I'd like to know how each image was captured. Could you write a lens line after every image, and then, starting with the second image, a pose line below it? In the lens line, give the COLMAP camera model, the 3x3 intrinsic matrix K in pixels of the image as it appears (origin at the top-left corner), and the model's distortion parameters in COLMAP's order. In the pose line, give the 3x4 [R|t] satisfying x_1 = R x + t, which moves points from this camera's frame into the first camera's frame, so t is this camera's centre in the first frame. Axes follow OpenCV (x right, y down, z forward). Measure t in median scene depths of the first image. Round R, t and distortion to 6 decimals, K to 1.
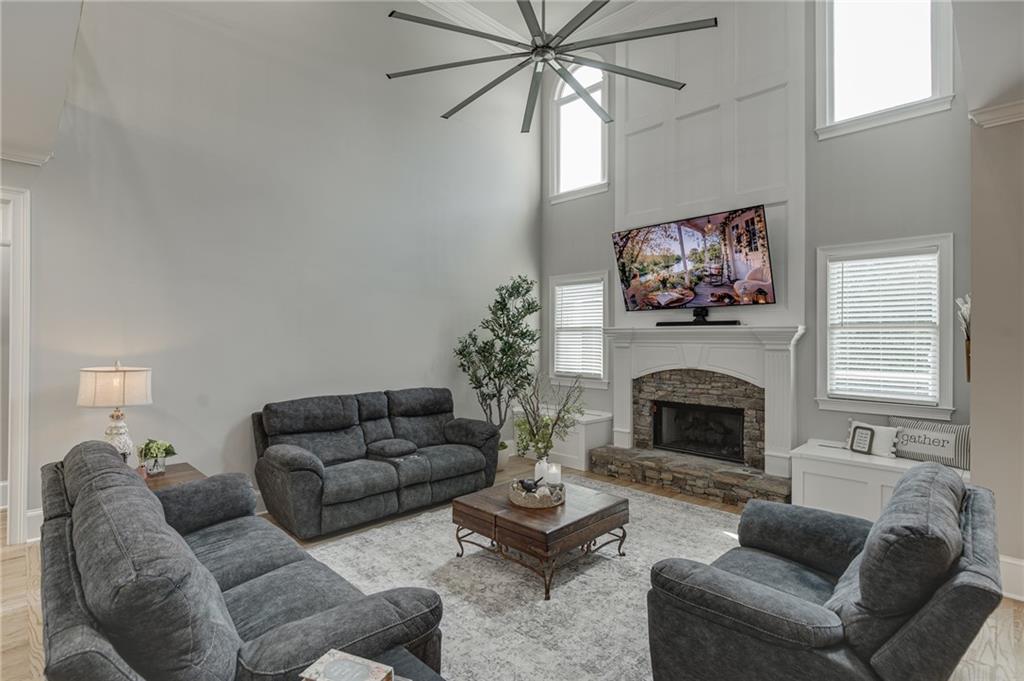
lens RADIAL K [[508.5, 0, 508.3], [0, 508.5, 337.9], [0, 0, 1]] dist [-0.019097, -0.000081]
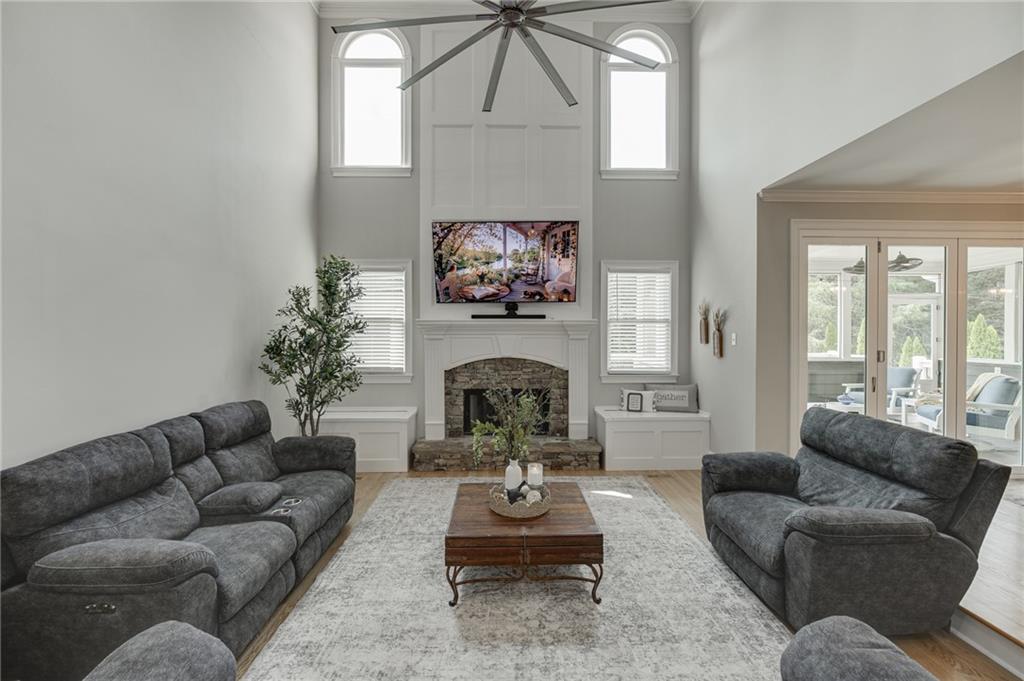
lens RADIAL K [[466.8, 0, 510.0], [0, 466.8, 339.7], [0, 0, 1]] dist [-0.034822, 0.005261]
pose [[0.675502, -0.018952, 0.737115, -0.401473], [0.002221, 0.999717, 0.023668, -0.002394], [-0.737355, -0.014351, 0.675353, 0.319519]]
